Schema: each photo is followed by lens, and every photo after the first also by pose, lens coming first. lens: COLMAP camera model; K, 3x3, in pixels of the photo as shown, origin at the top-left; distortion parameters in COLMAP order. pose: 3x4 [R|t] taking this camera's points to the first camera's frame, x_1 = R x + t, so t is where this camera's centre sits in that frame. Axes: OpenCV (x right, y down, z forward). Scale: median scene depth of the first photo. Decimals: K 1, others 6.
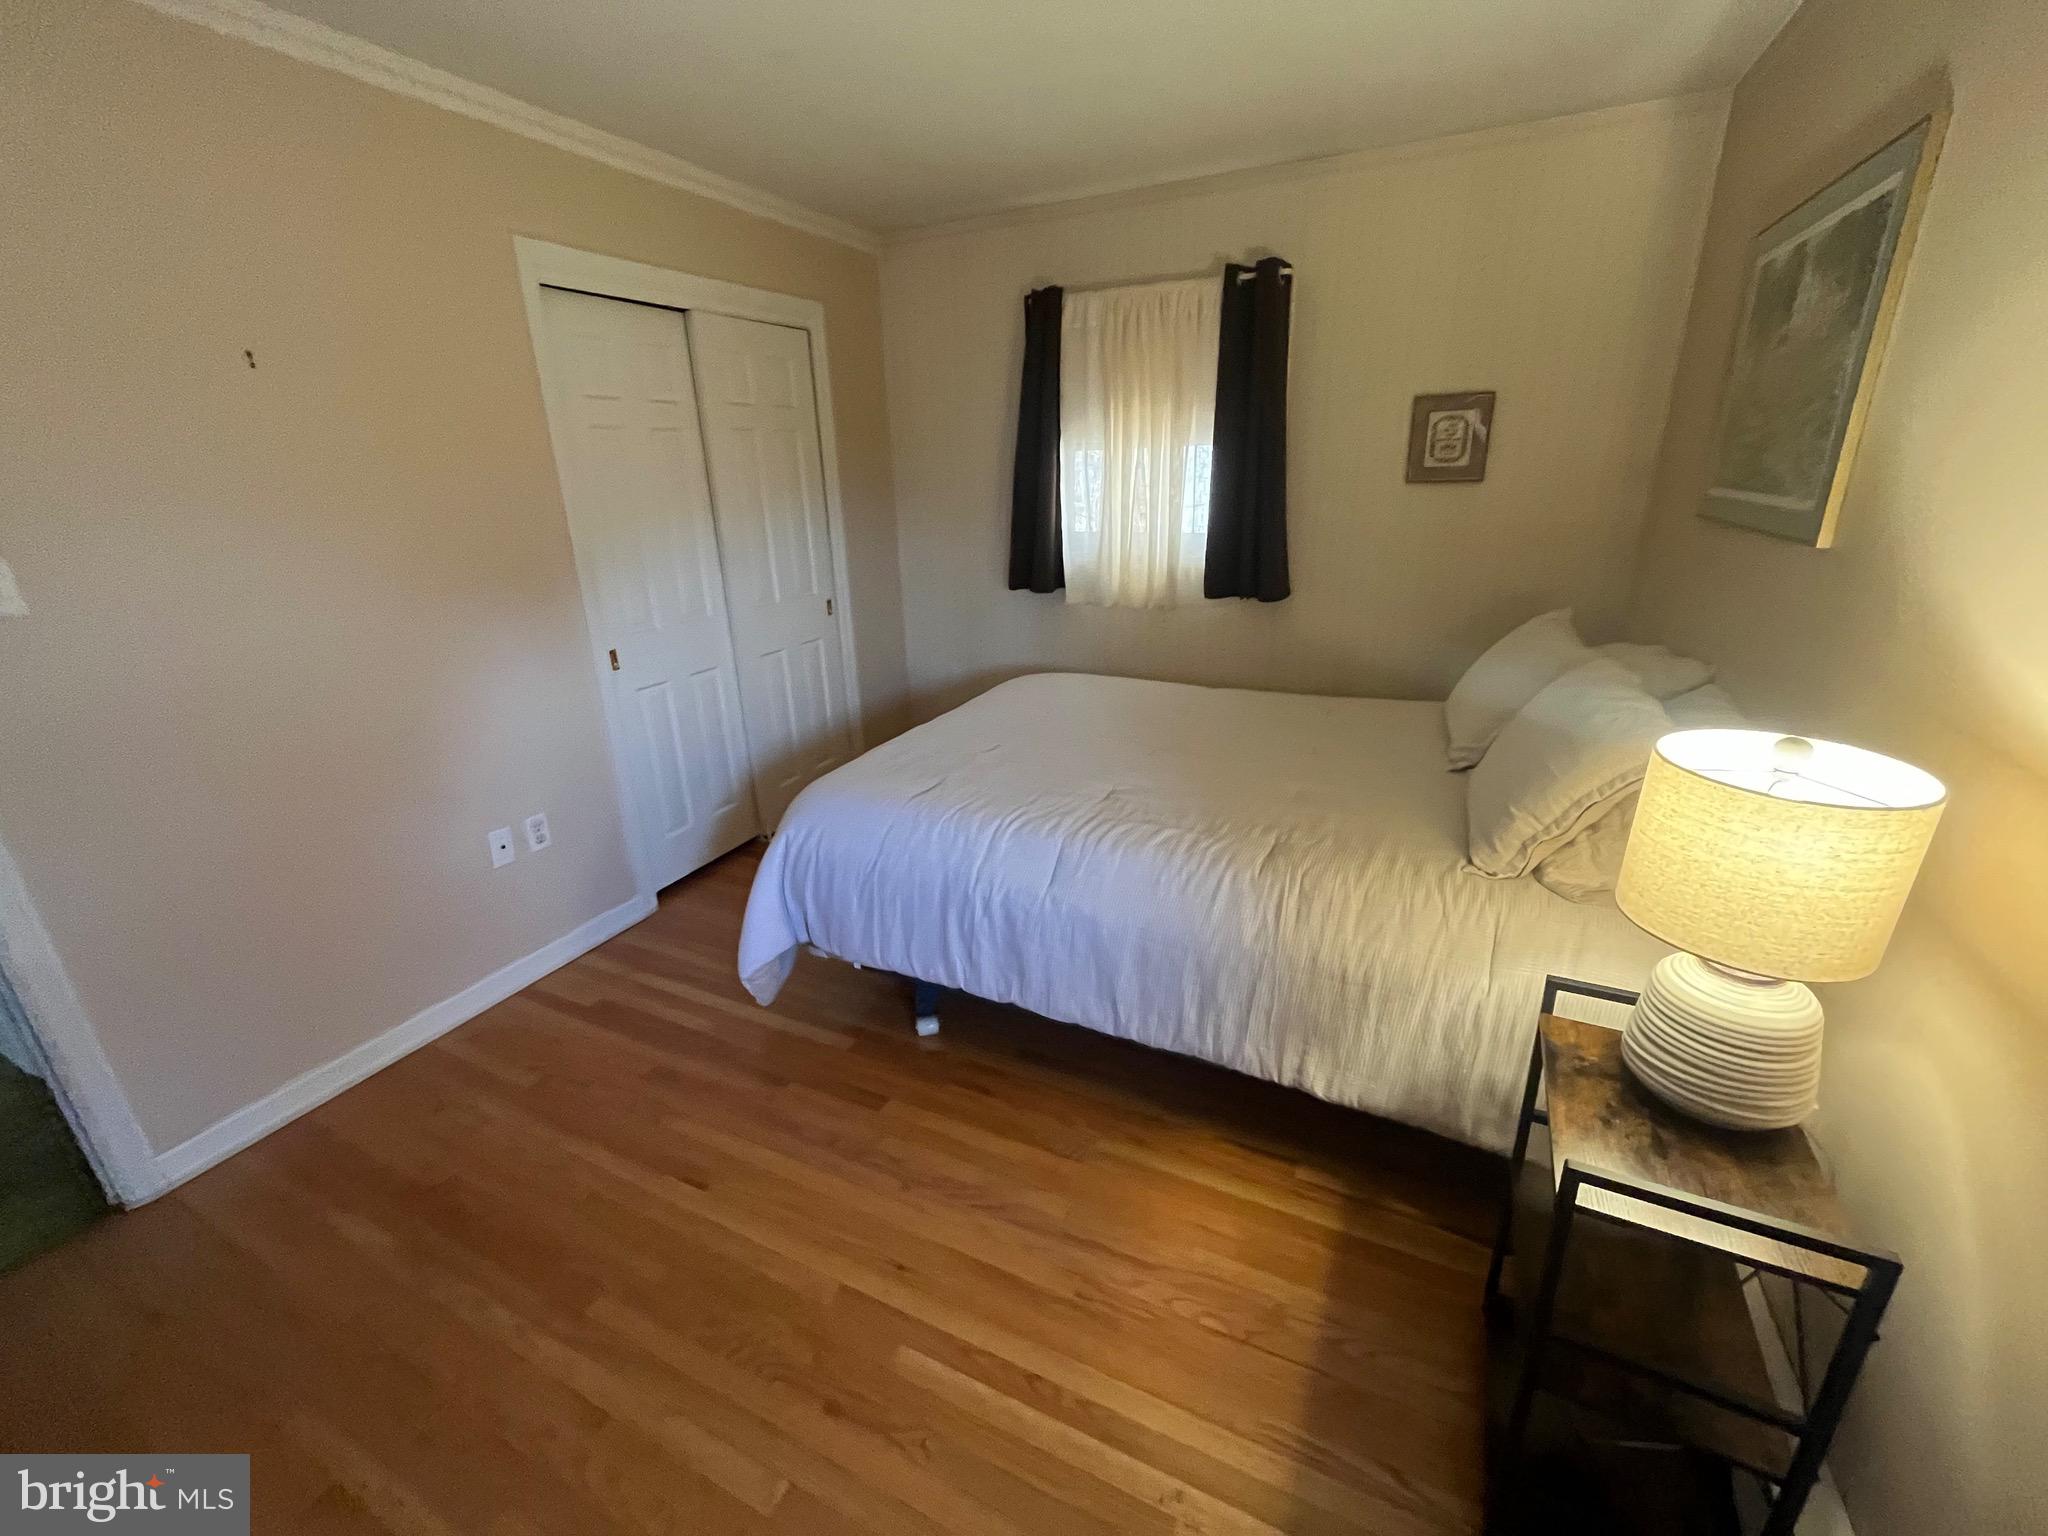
lens RADIAL K [[828.8, 0, 1025.6], [0, 828.8, 764.7], [0, 0, 1]] dist [-0.001877, -0.000382]
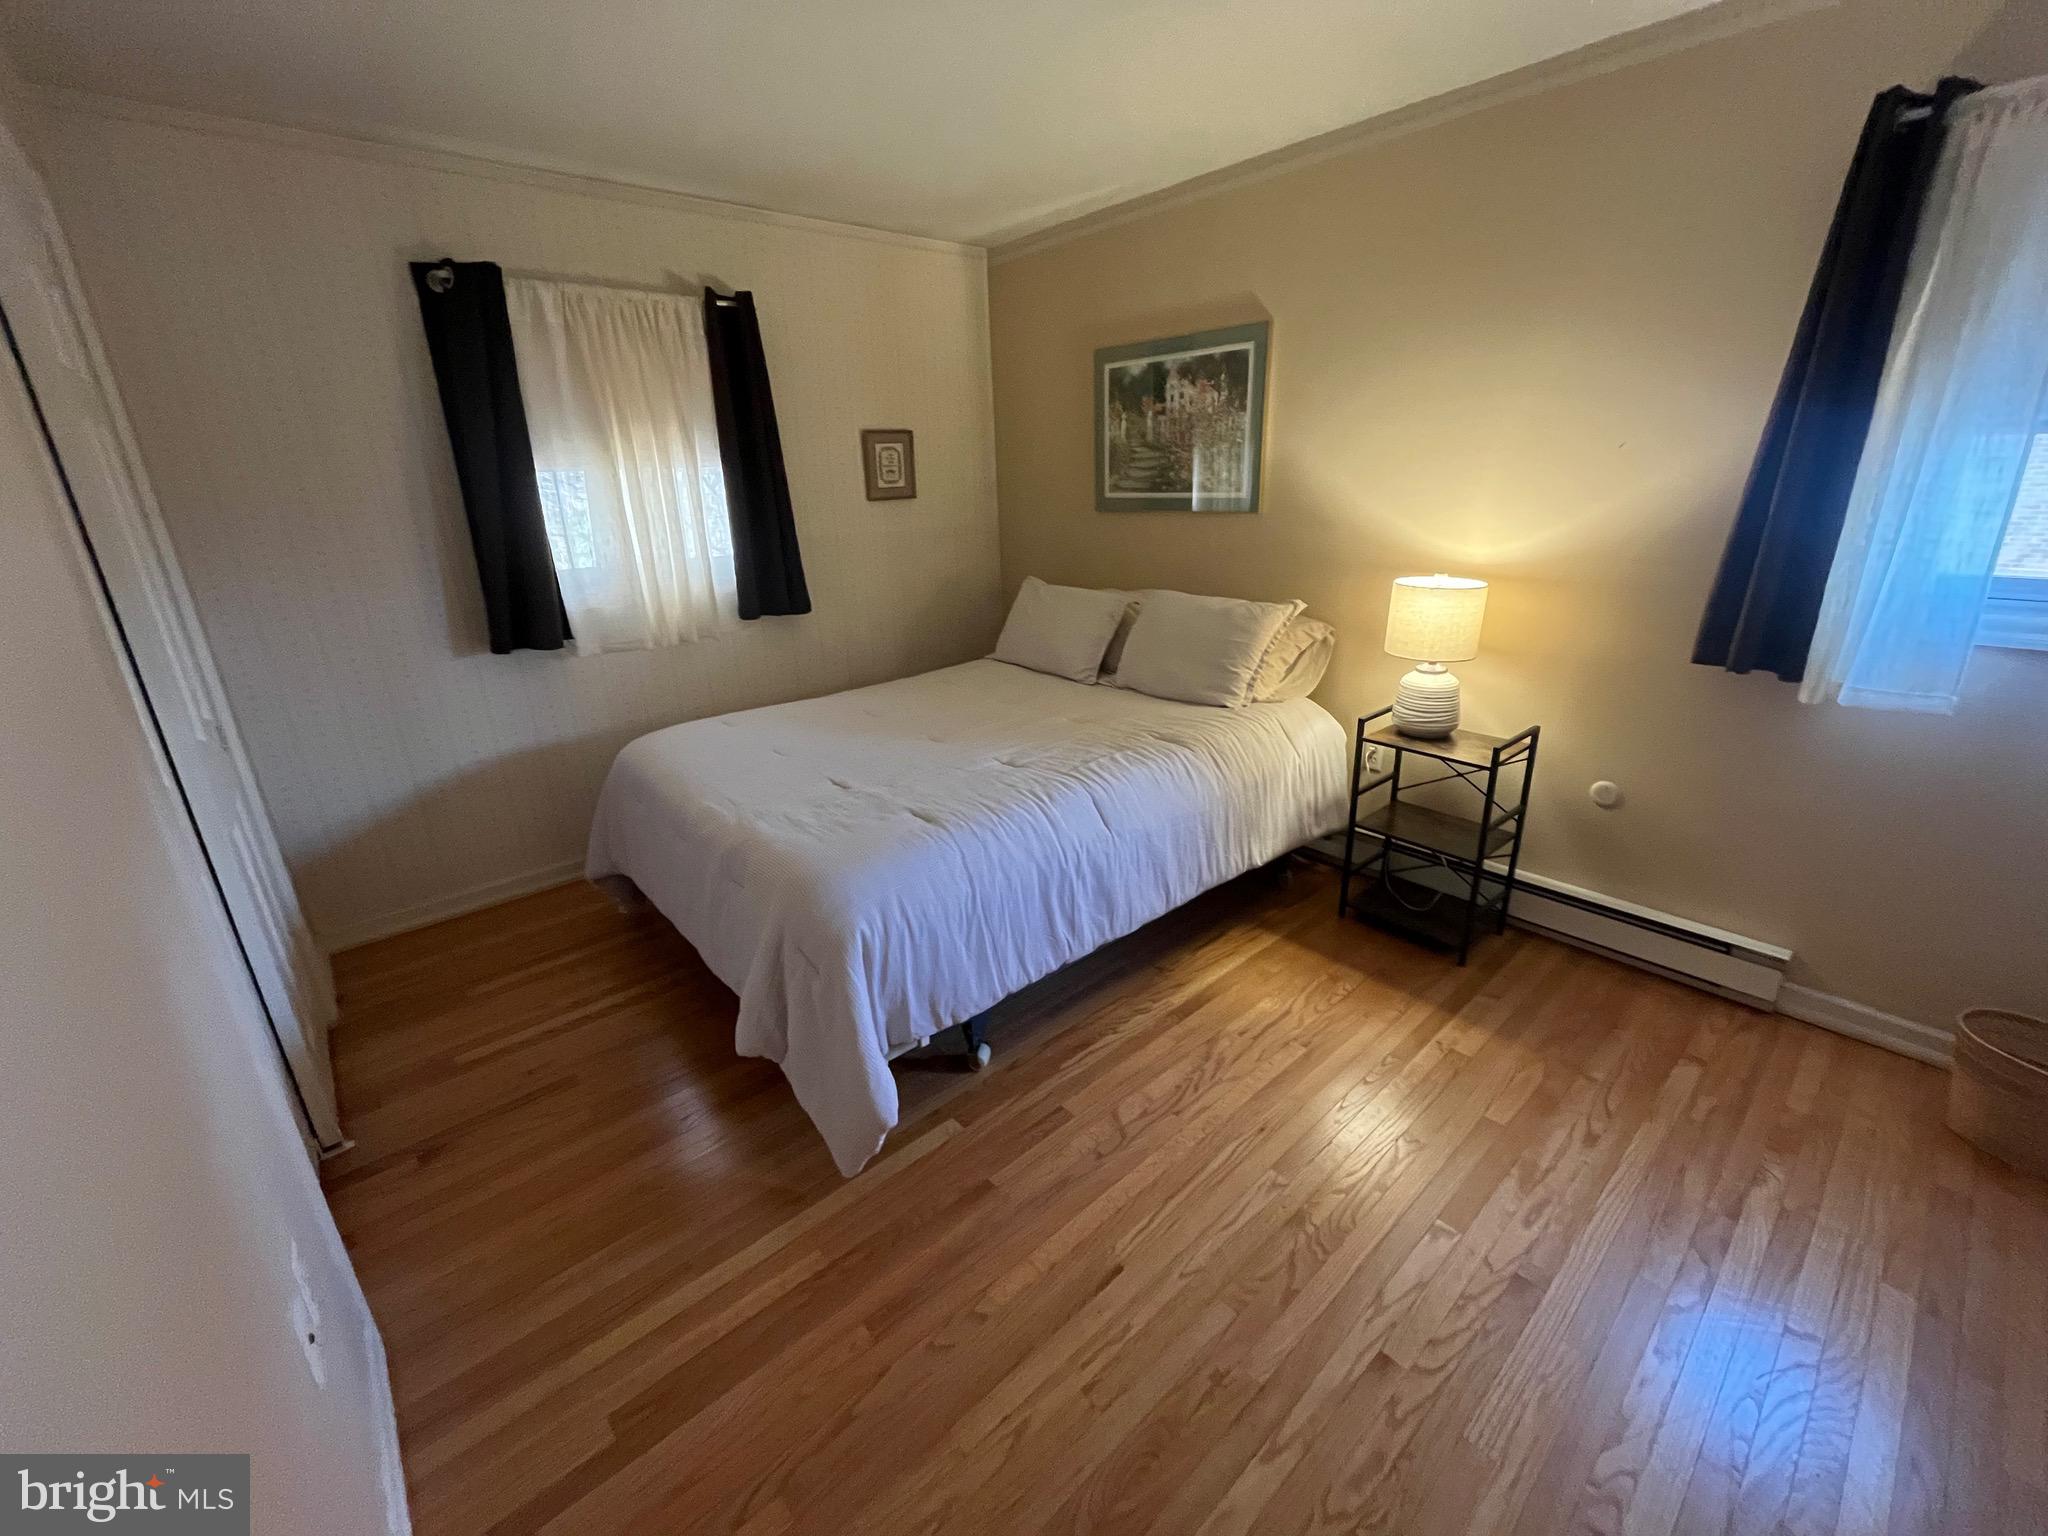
lens RADIAL K [[828.8, 0, 1030.1], [0, 828.8, 757.7], [0, 0, 1]] dist [-0.001877, -0.000382]
pose [[0.387997, -0.285000, 0.876489, -0.949061], [0.329796, 0.930953, 0.156718, -0.153835], [-0.860635, 0.228257, 0.455199, 0.500734]]
